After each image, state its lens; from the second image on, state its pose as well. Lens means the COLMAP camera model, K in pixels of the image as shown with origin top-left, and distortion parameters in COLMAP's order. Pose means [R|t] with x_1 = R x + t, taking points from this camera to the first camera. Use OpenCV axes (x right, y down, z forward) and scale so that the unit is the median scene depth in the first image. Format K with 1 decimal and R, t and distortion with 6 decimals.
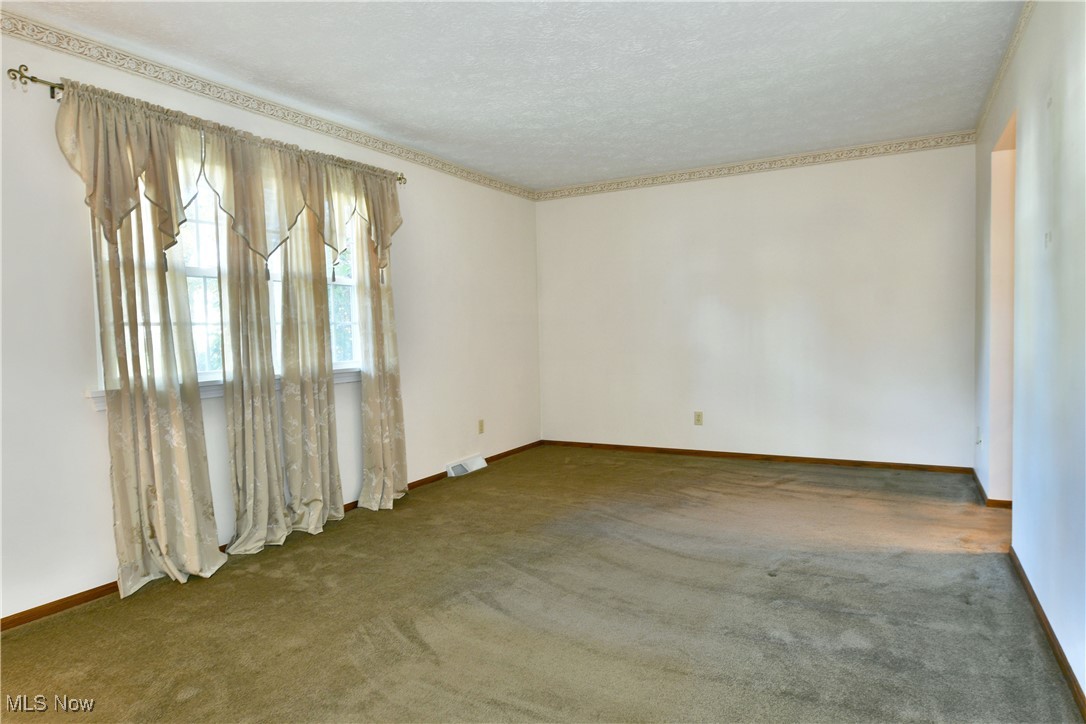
lens RADIAL K [[668.3, 0, 543.0], [0, 668.3, 362.0], [0, 0, 1]] dist [-0.004289, -0.000629]
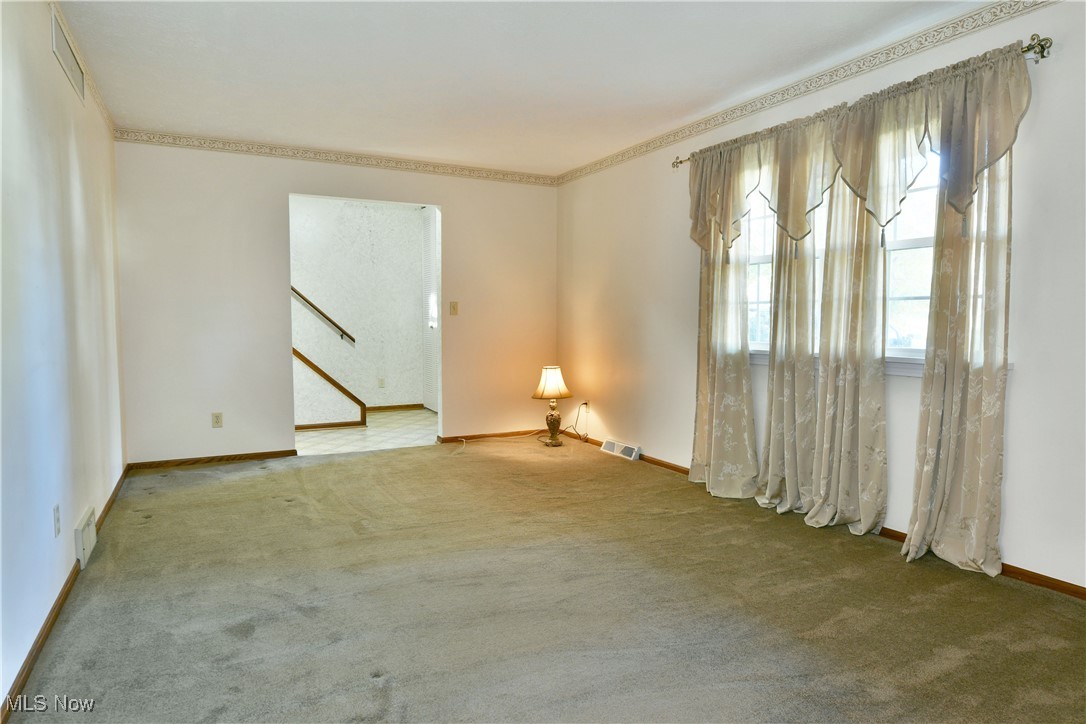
lens RADIAL K [[668.3, 0, 543.0], [0, 668.3, 362.0], [0, 0, 1]] dist [-0.004289, -0.000629]
pose [[-0.561597, 0.083941, -0.823142, 0.682169], [-0.021023, 0.993072, 0.115613, -0.078114], [0.827143, 0.082233, -0.555942, 1.292186]]
